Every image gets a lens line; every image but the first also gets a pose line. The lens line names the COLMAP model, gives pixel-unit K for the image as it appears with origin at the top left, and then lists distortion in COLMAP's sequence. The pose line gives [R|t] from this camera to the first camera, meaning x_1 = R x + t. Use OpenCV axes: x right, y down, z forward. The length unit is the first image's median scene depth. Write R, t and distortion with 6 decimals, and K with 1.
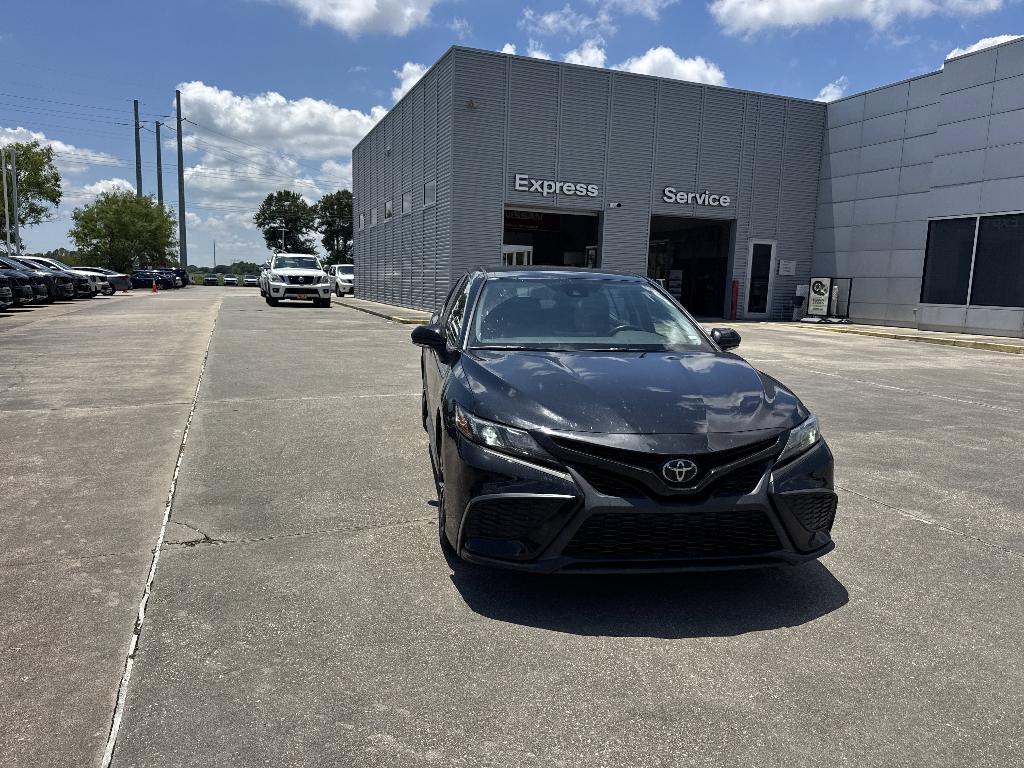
lens RADIAL K [[723.6, 0, 512.2], [0, 723.6, 385.1], [0, 0, 1]] dist [0.045749, -0.057972]
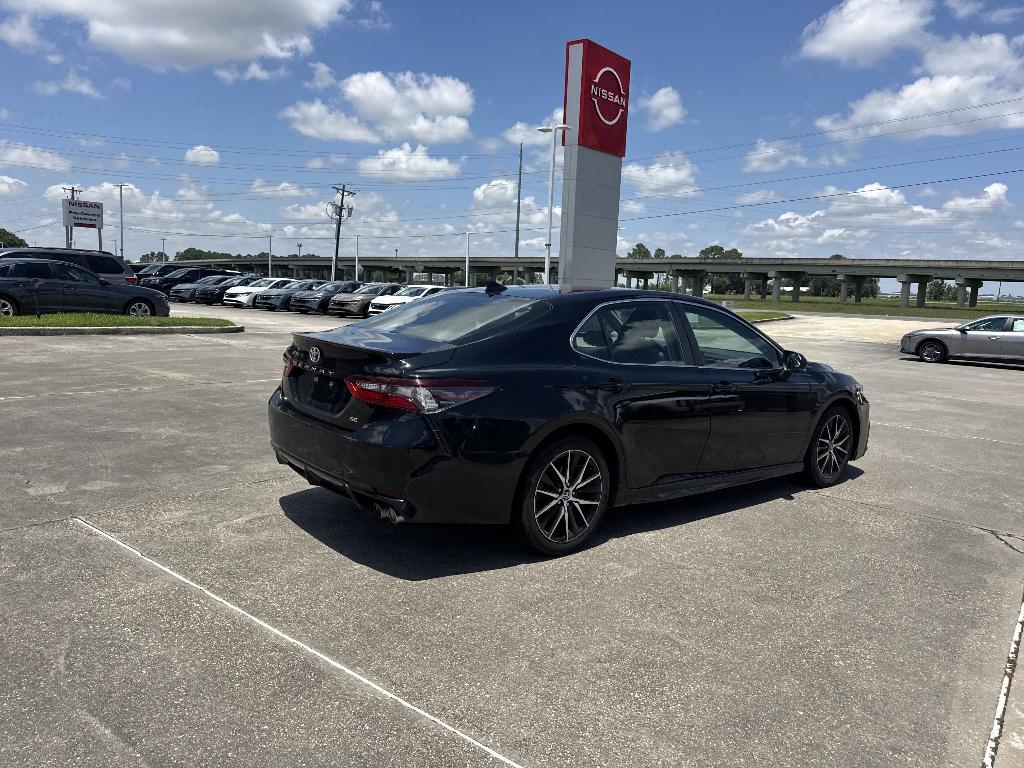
lens RADIAL K [[723.6, 0, 516.6], [0, 723.6, 382.6], [0, 0, 1]] dist [0.045749, -0.057972]
pose [[-0.512354, -0.164913, 0.842791, -0.215207], [0.066549, 0.970813, 0.230421, -0.082167], [-0.856192, 0.174144, -0.486425, 0.483692]]
